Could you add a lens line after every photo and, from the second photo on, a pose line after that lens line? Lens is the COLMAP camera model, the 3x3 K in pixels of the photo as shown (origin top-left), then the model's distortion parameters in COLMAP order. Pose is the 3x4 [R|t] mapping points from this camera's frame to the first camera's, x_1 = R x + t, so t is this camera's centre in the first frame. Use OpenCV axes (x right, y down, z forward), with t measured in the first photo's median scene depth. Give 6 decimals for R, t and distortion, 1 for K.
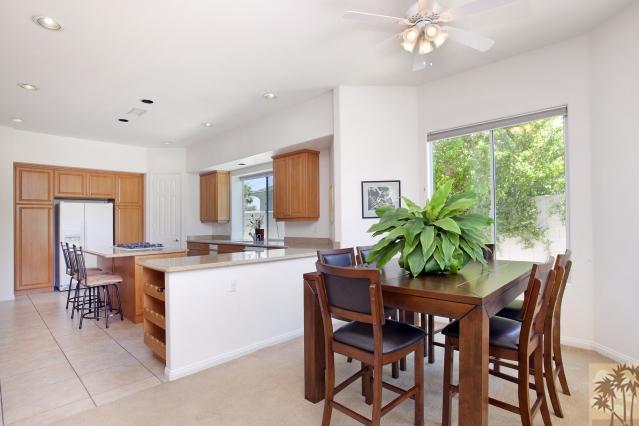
lens RADIAL K [[327.3, 0, 317.8], [0, 327.3, 219.4], [0, 0, 1]] dist [-0.003764, 0.000146]
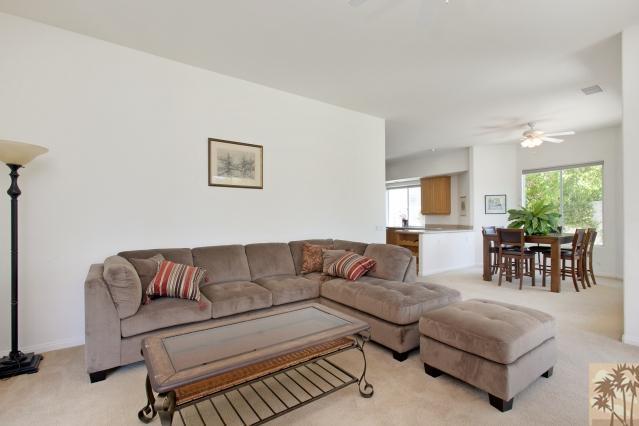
lens RADIAL K [[301.7, 0, 319.5], [0, 301.7, 213.0], [0, 0, 1]] dist [0.018305, -0.000050]
pose [[0.984848, 0.011542, -0.173033, -0.370348], [-0.012218, 0.999921, -0.002840, 0.005130], [0.172986, 0.004911, 0.984912, -0.675891]]
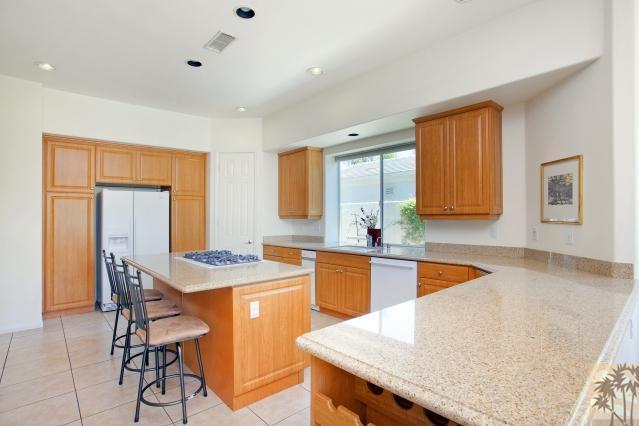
lens RADIAL K [[326.7, 0, 319.5], [0, 326.7, 213.0], [0, 0, 1]] dist [-0.021753, 0.000314]
pose [[0.996774, 0.008771, -0.079783, -0.255211], [-0.008450, 0.999955, 0.004352, -0.008090], [0.079817, -0.003664, 0.996803, 0.326495]]
